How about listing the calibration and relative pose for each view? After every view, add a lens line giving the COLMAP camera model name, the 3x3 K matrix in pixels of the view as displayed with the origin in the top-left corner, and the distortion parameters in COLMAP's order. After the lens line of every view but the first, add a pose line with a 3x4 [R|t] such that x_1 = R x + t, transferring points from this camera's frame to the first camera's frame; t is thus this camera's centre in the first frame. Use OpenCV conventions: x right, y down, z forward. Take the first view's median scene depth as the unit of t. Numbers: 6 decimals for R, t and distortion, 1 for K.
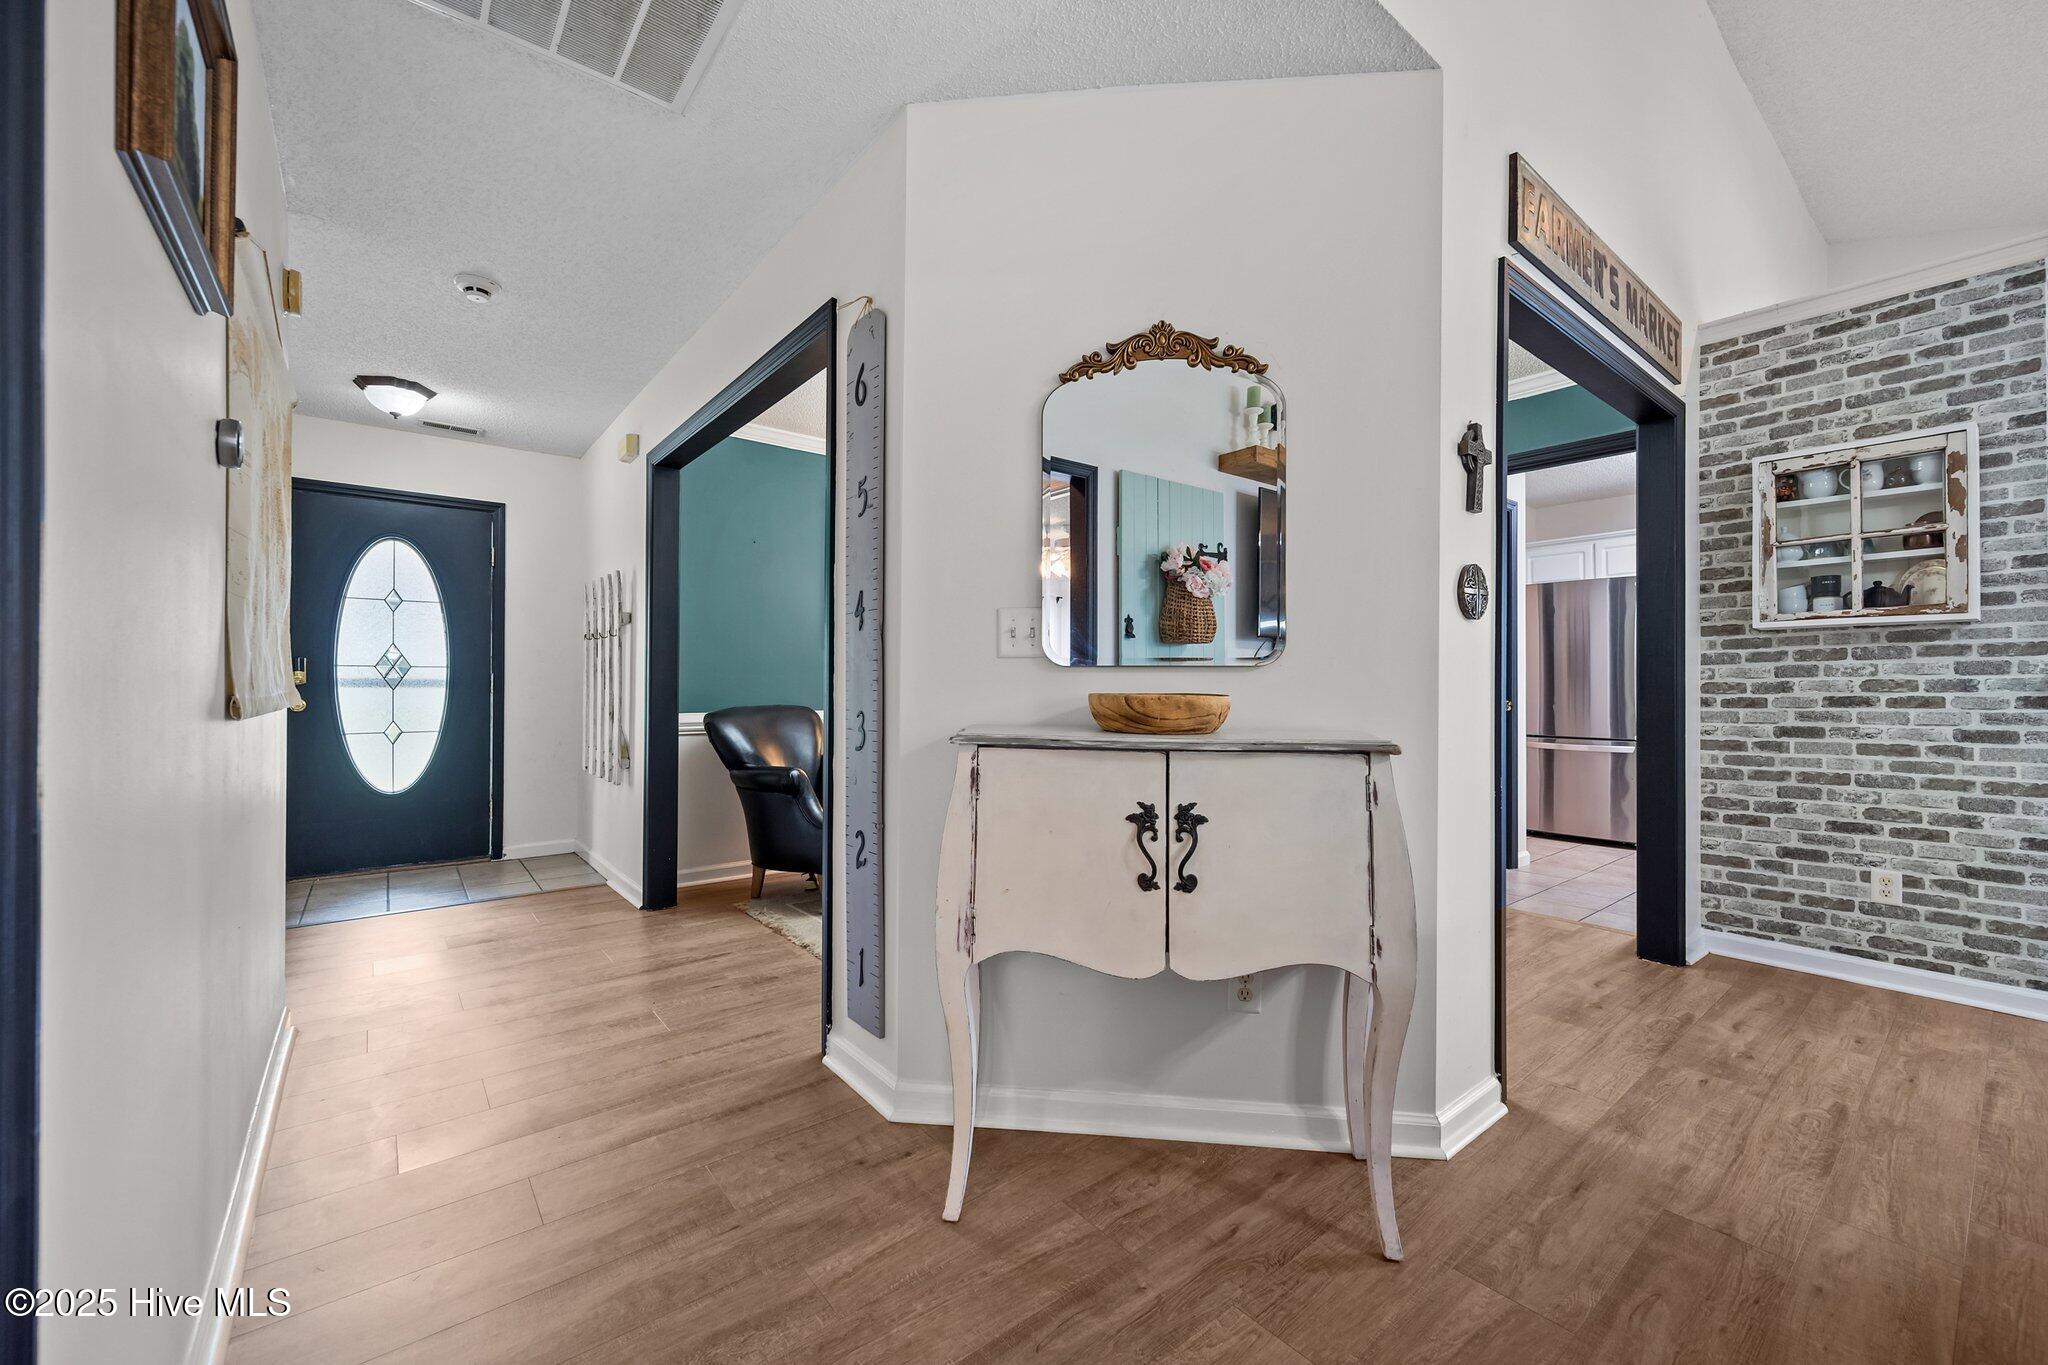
lens RADIAL K [[813.6, 0, 1023.1], [0, 813.6, 680.3], [0, 0, 1]] dist [-0.001028, 0.001240]
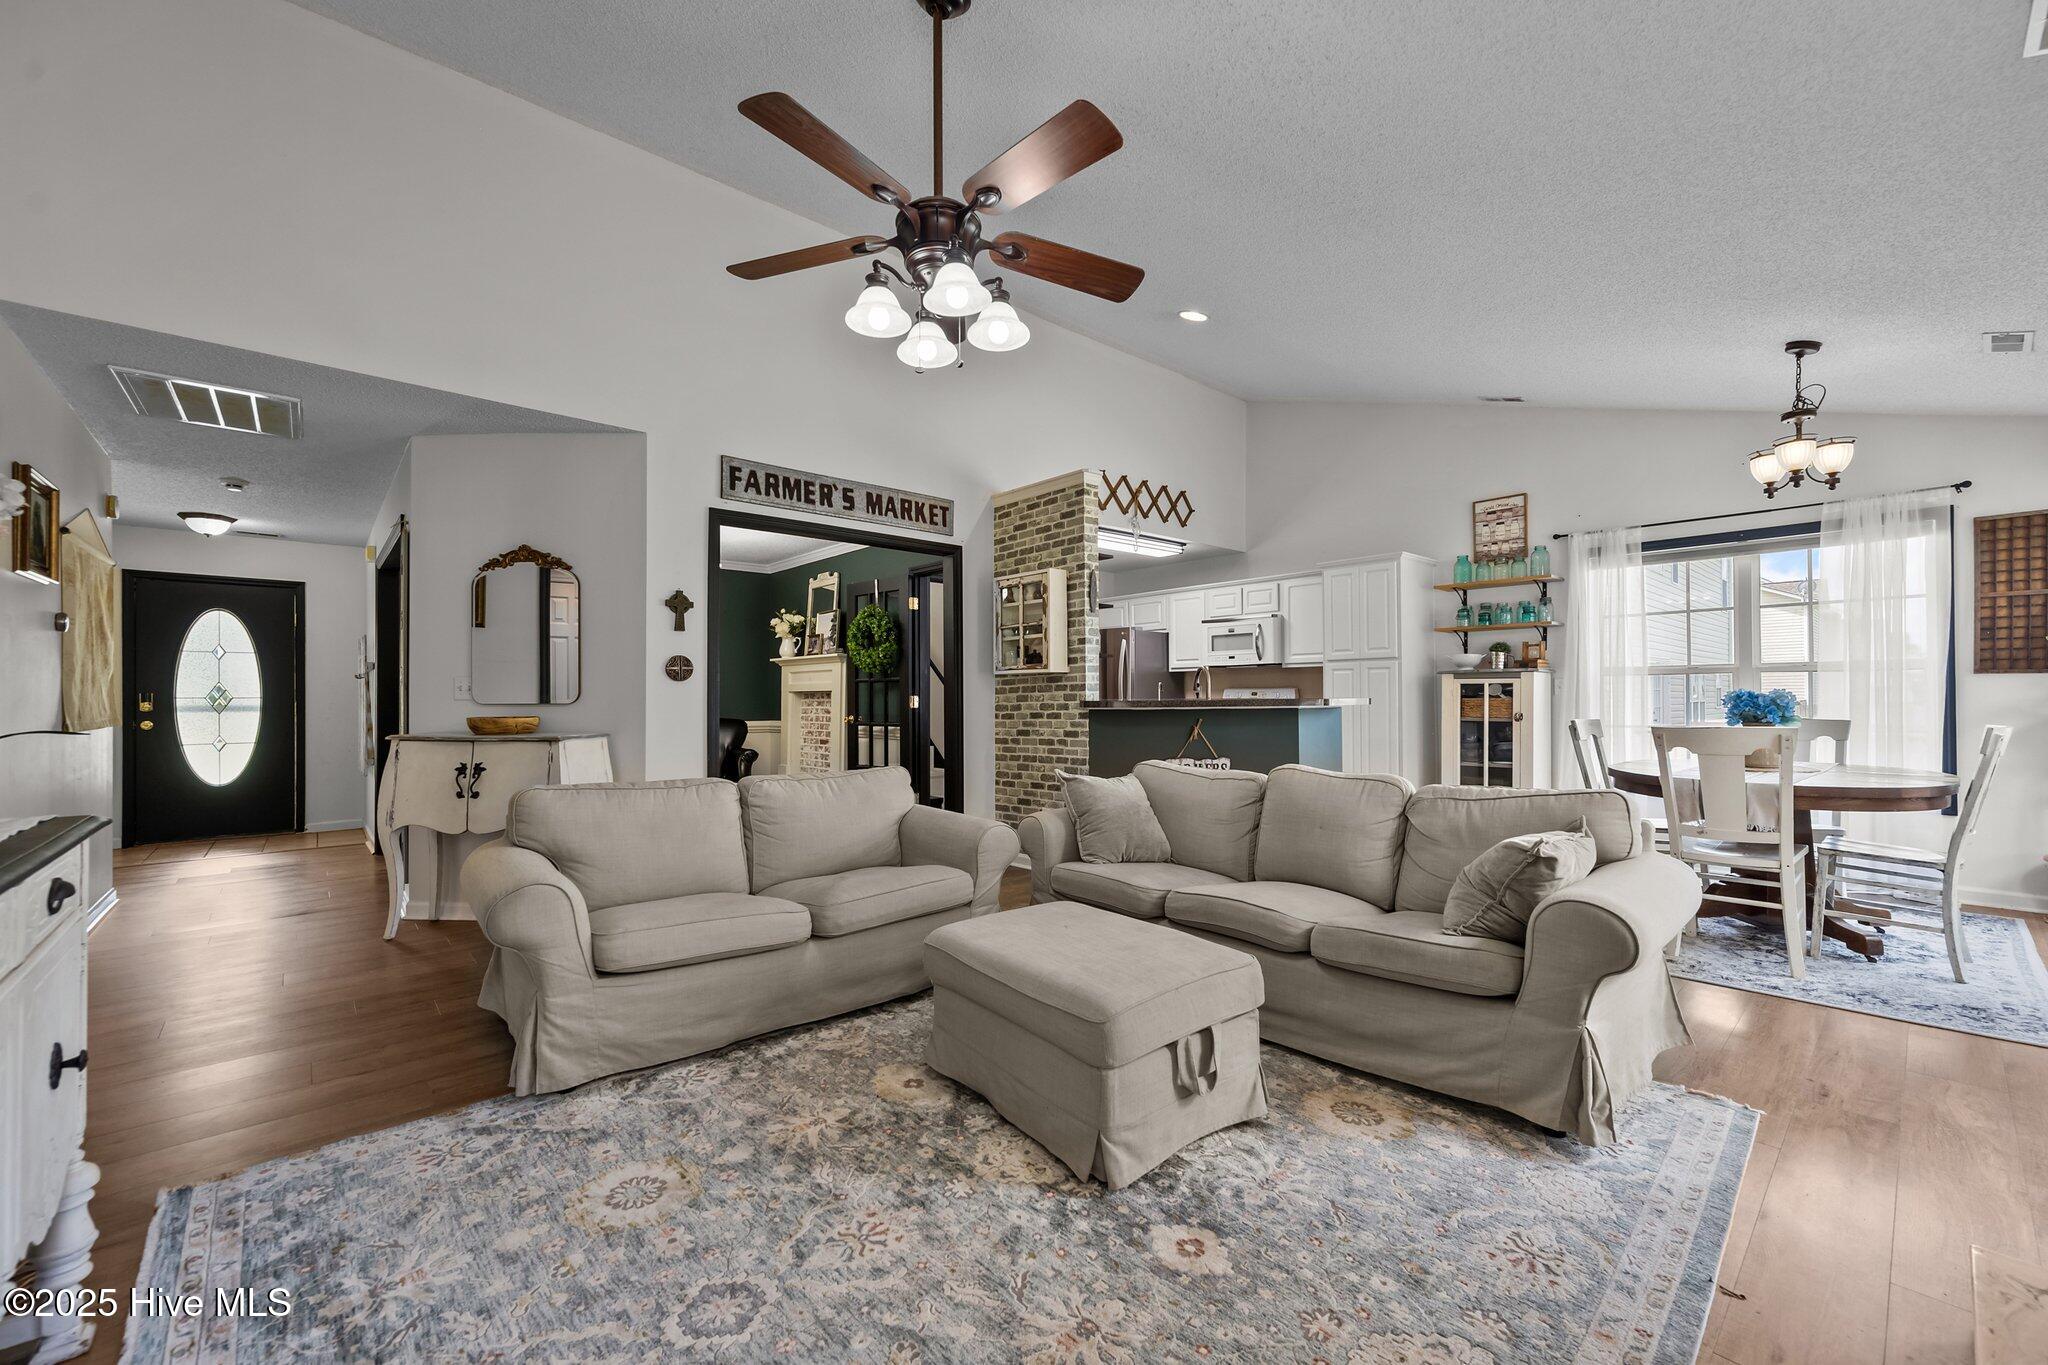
lens RADIAL K [[813.6, 0, 1021.6], [0, 813.6, 691.7], [0, 0, 1]] dist [-0.001028, 0.001240]
pose [[0.998809, -0.006718, 0.048334, 0.893054], [0.006799, 0.999976, -0.001514, -0.024137], [-0.048323, 0.001841, 0.998830, -0.787926]]
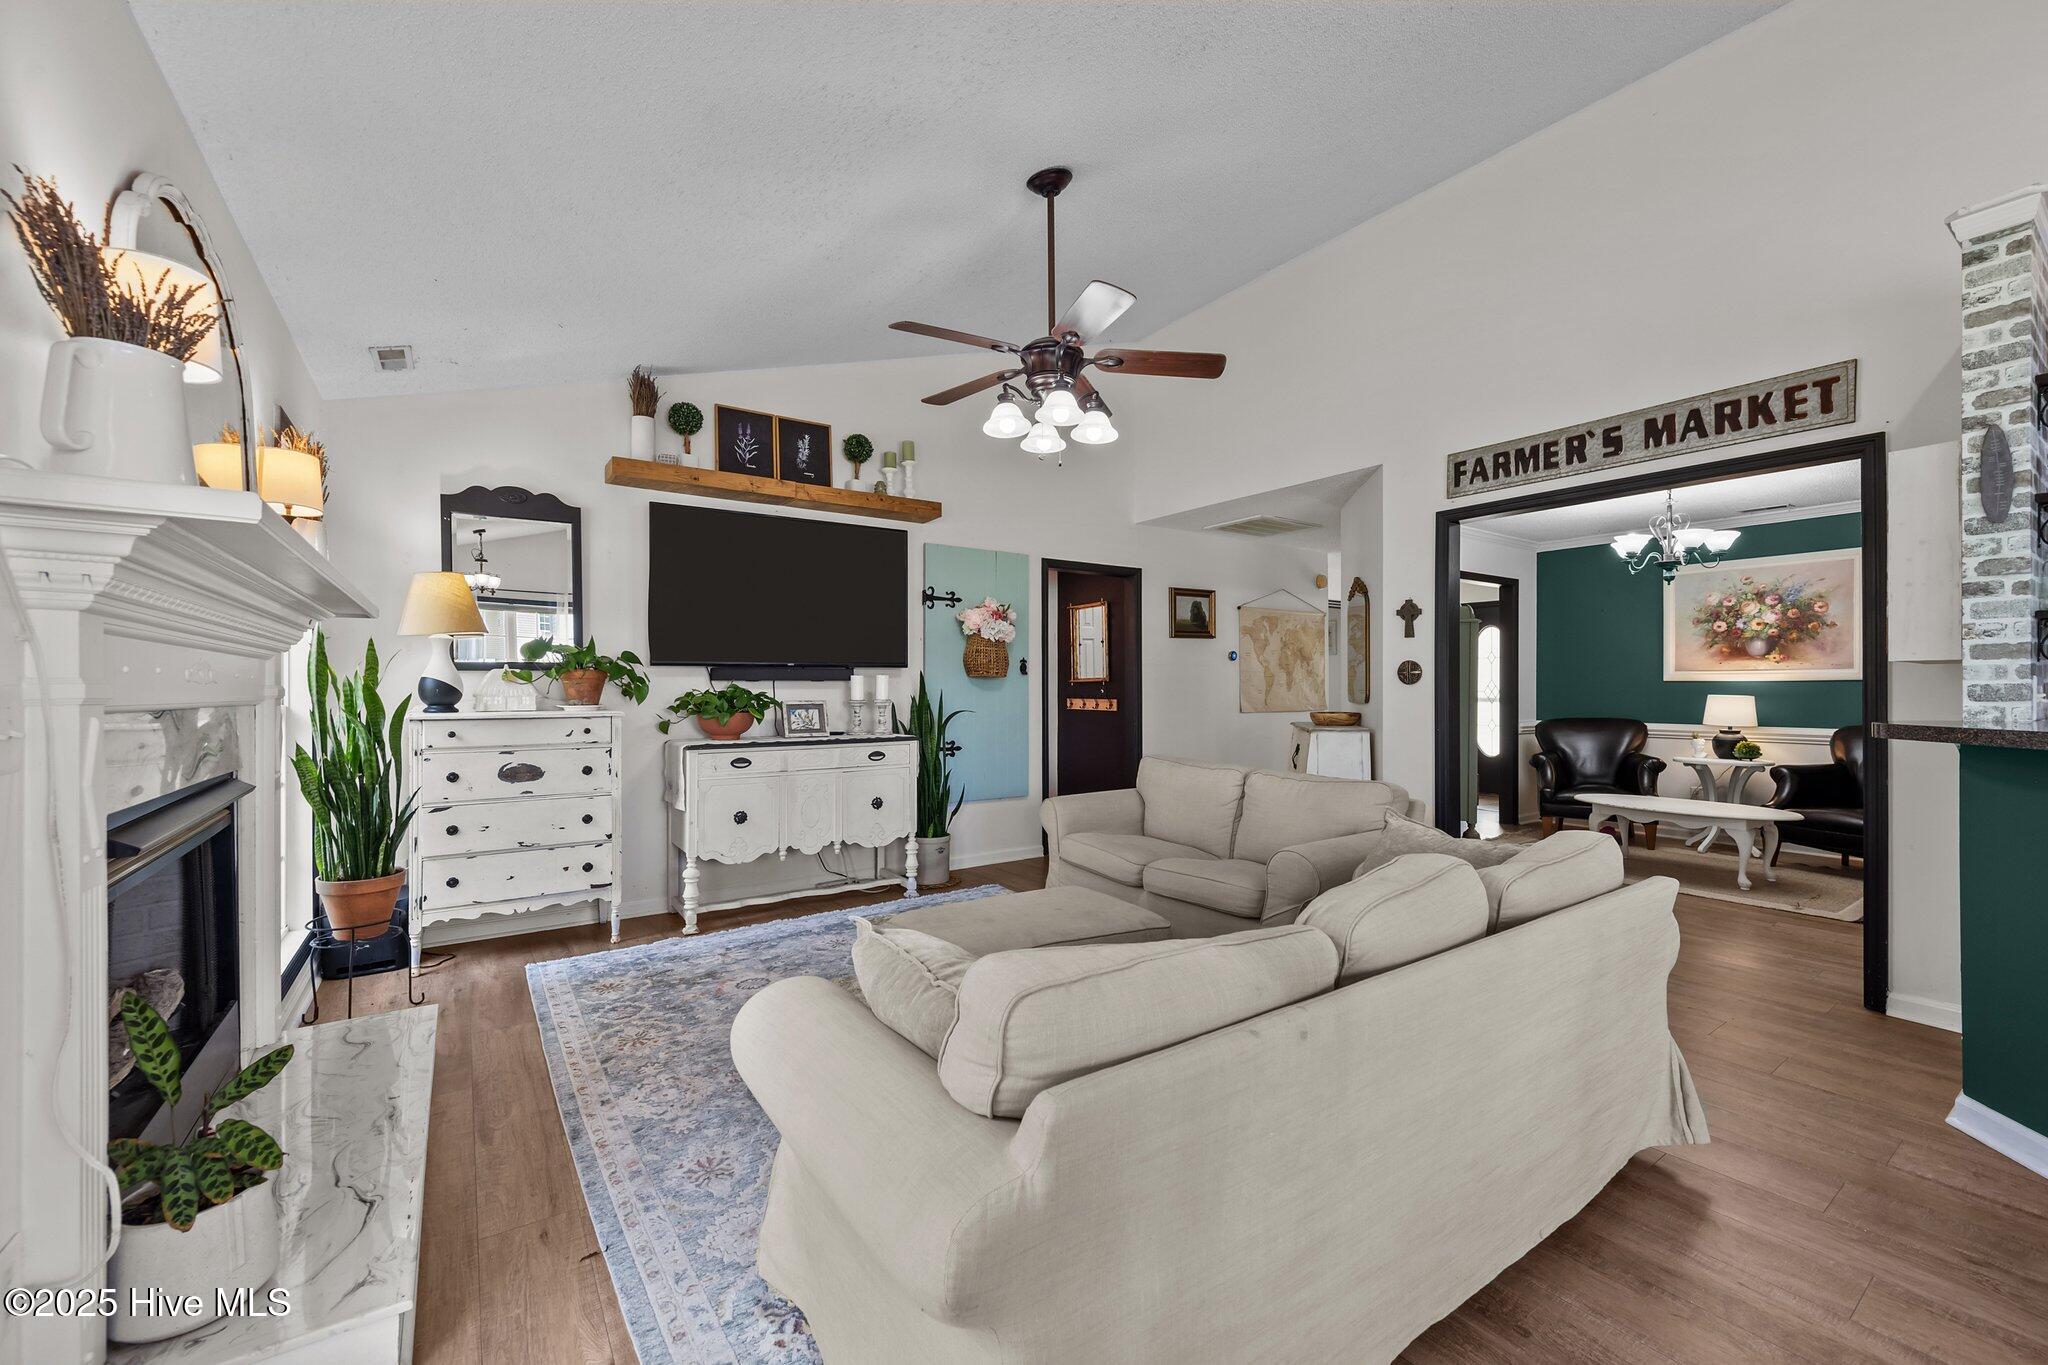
lens RADIAL K [[813.6, 0, 1035.1], [0, 813.6, 684.4], [0, 0, 1]] dist [-0.001028, 0.001240]
pose [[-0.064341, -0.007627, -0.997899, 1.920213], [0.009001, 0.999926, -0.008223, -0.043198], [0.997887, -0.009511, -0.064267, 0.059461]]
